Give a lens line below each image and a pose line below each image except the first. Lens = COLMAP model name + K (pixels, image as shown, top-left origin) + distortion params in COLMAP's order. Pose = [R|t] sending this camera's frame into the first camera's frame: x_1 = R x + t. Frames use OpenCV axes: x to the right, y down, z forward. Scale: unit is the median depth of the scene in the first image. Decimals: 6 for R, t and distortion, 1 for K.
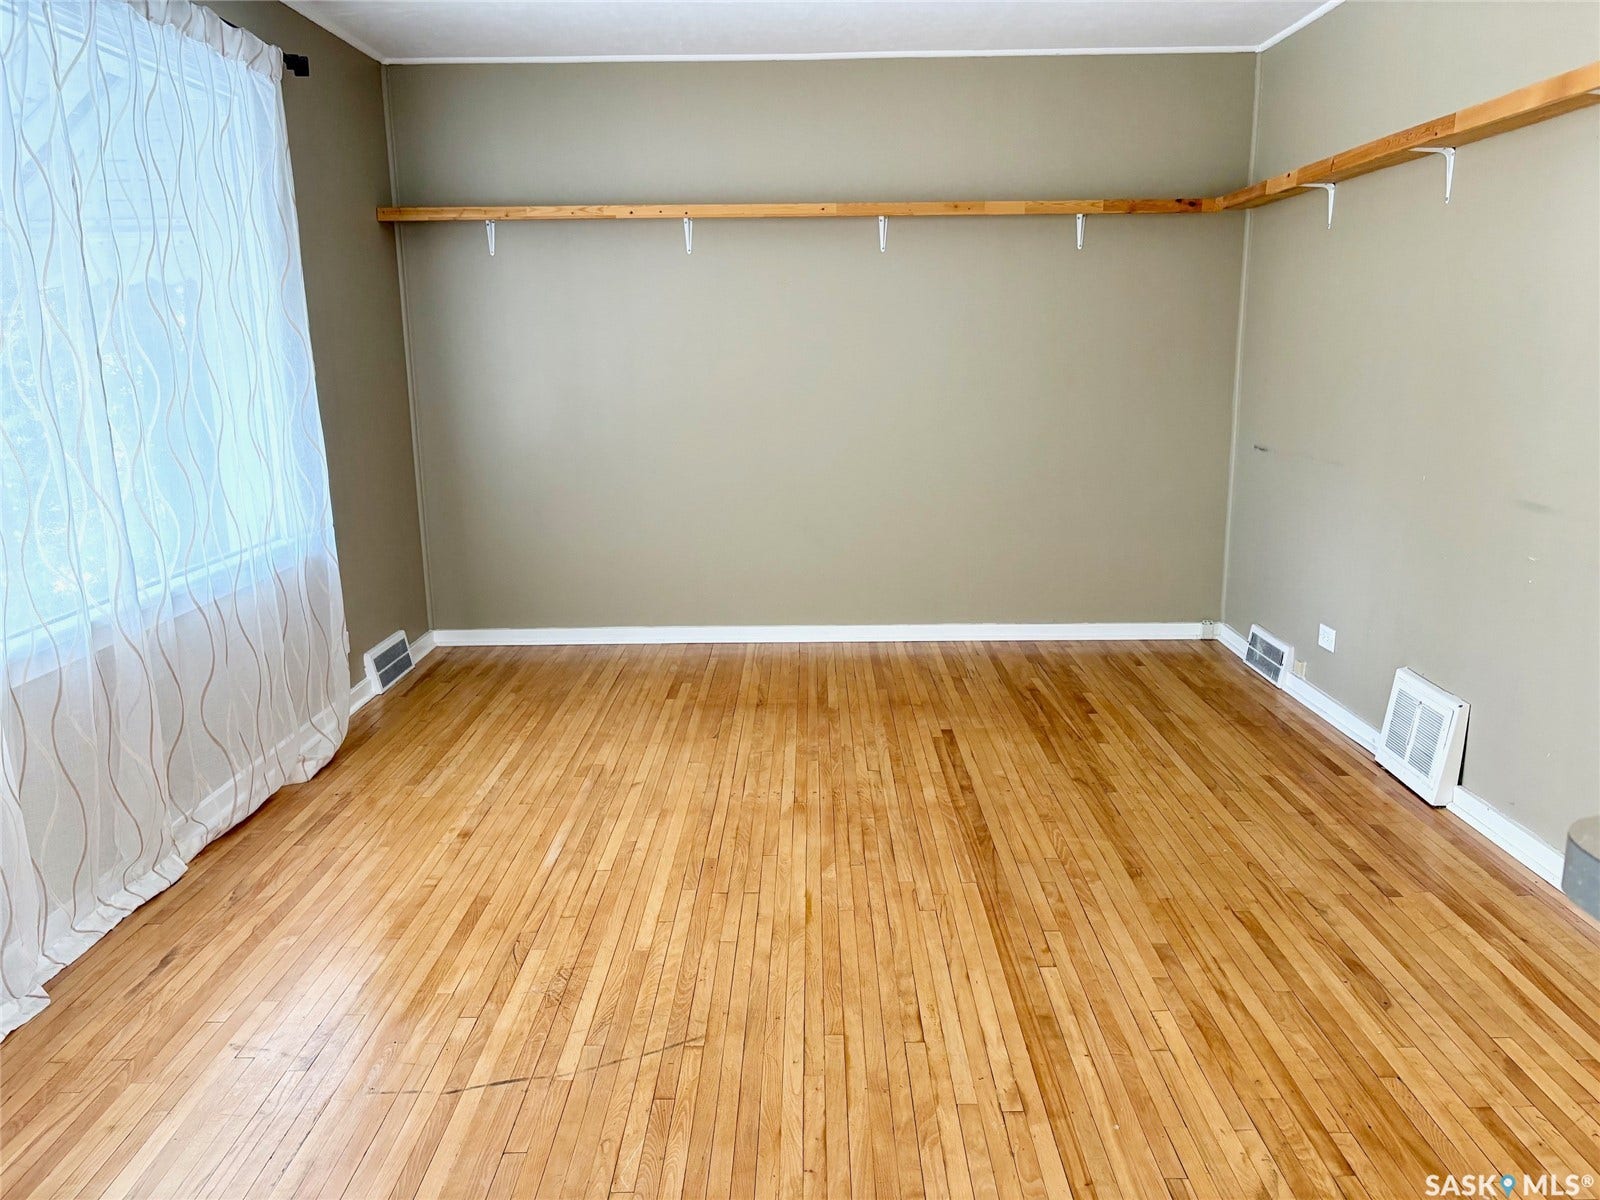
lens RADIAL K [[1221.0, 0, 810.0], [0, 1221.0, 598.7], [0, 0, 1]] dist [0.043029, -0.052028]
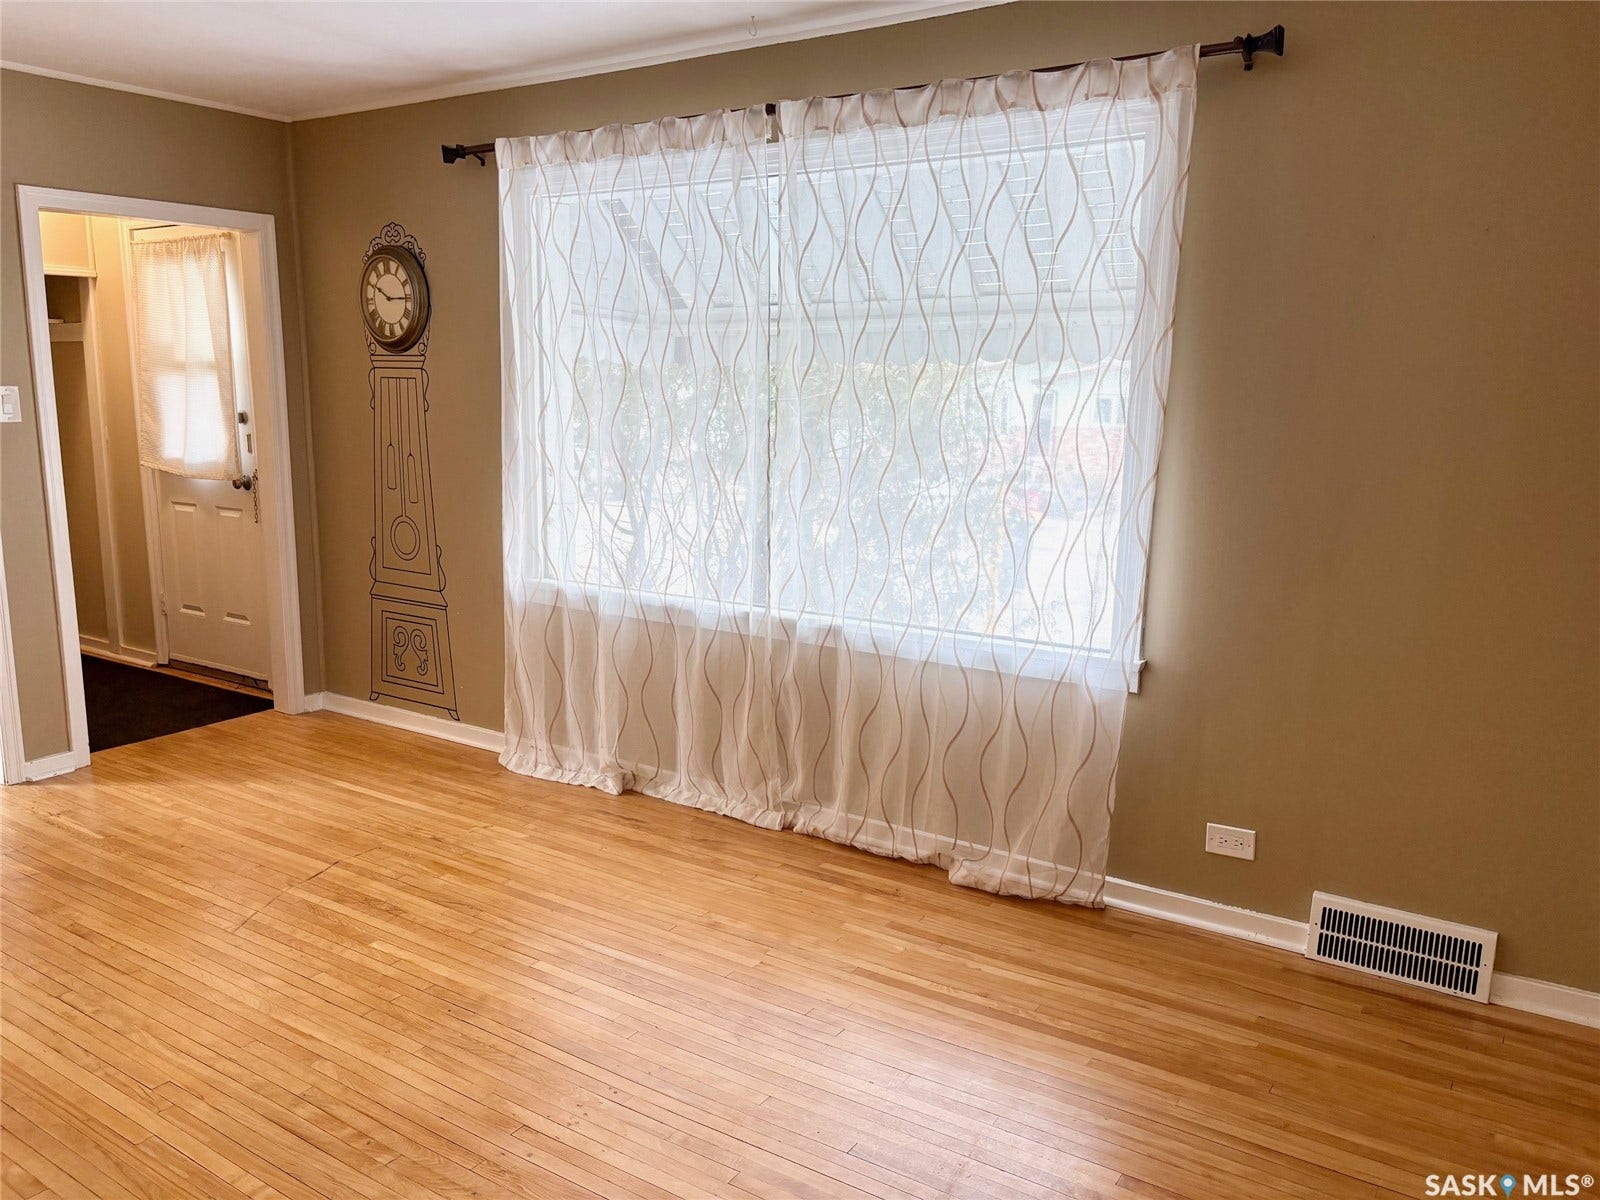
lens RADIAL K [[1221.0, 0, 799.3], [0, 1221.0, 595.7], [0, 0, 1]] dist [0.043029, -0.052028]
pose [[-0.559071, 0.143871, -0.816542, 0.362915], [-0.174091, 0.942506, 0.285262, -0.285108], [0.810636, 0.301634, -0.501882, 1.220367]]
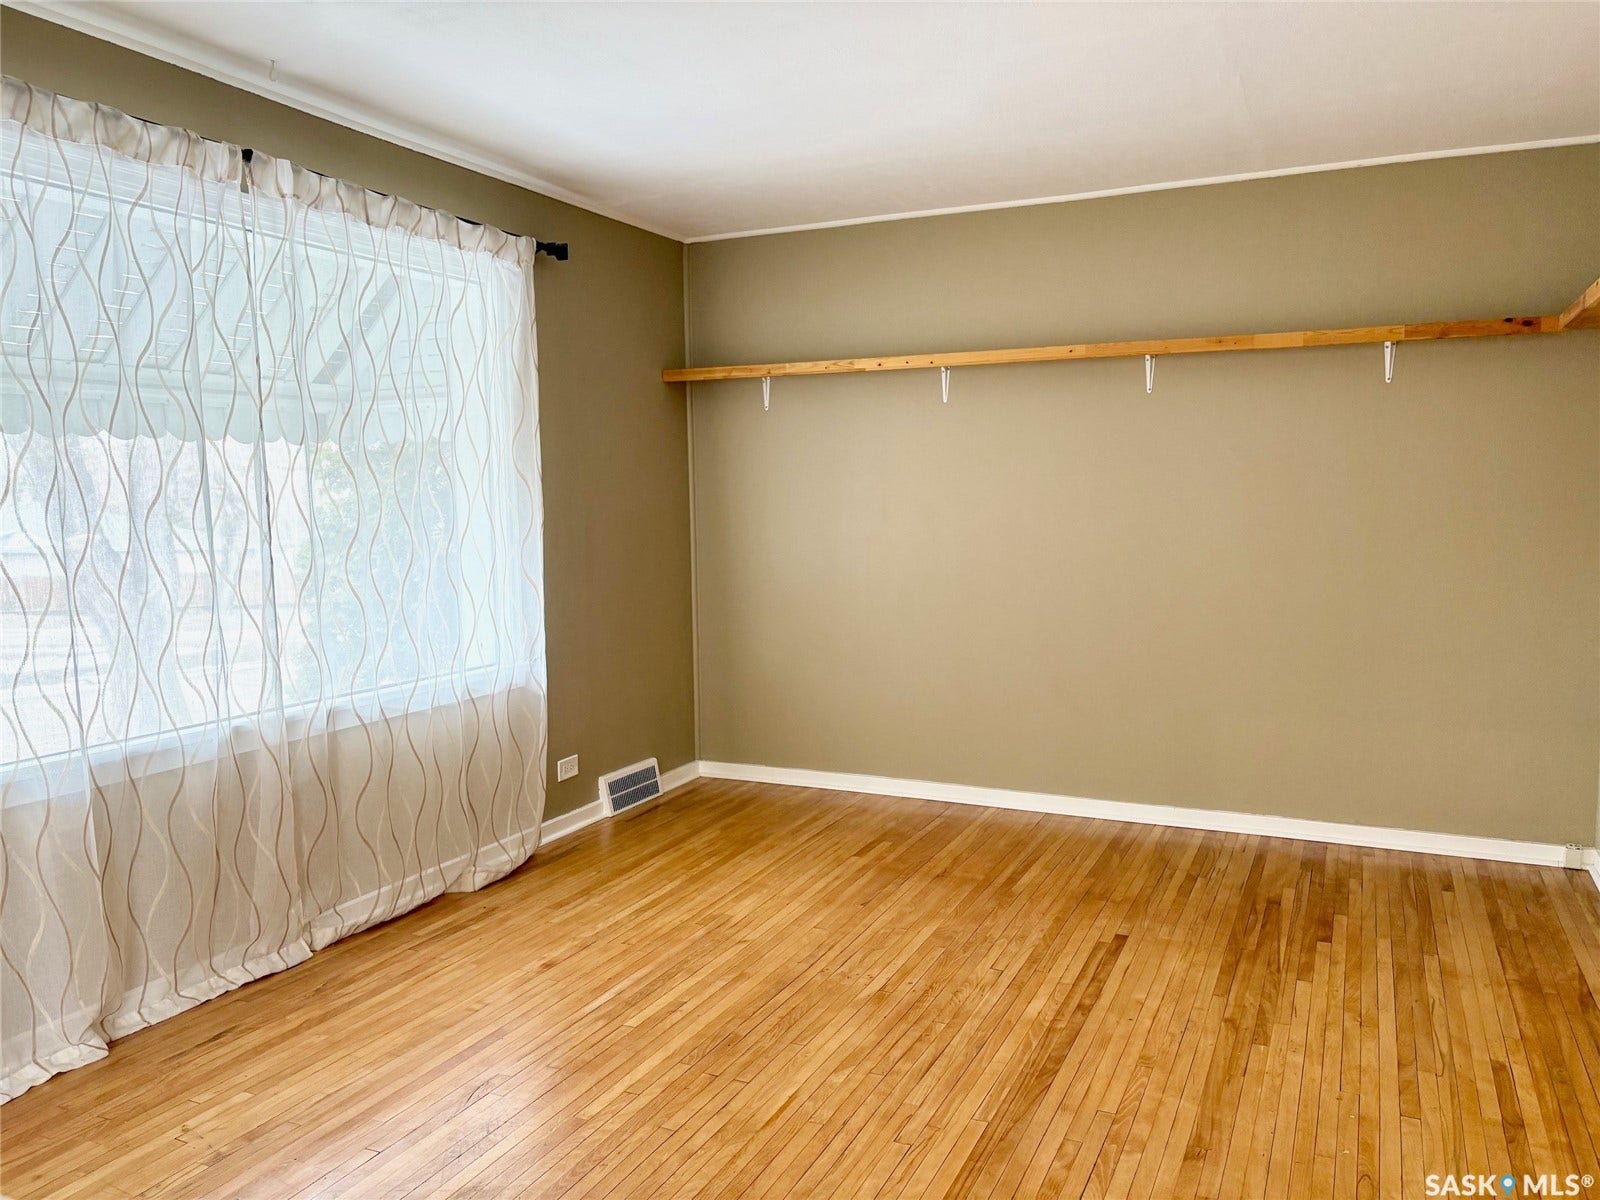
lens RADIAL K [[1221.0, 0, 796.6], [0, 1221.0, 612.0], [0, 0, 1]] dist [0.043029, -0.052028]
pose [[0.906536, 0.043189, -0.419912, 0.271199], [-0.085959, 0.992797, -0.083463, -0.027879], [0.413283, 0.111757, 0.903719, 0.104168]]
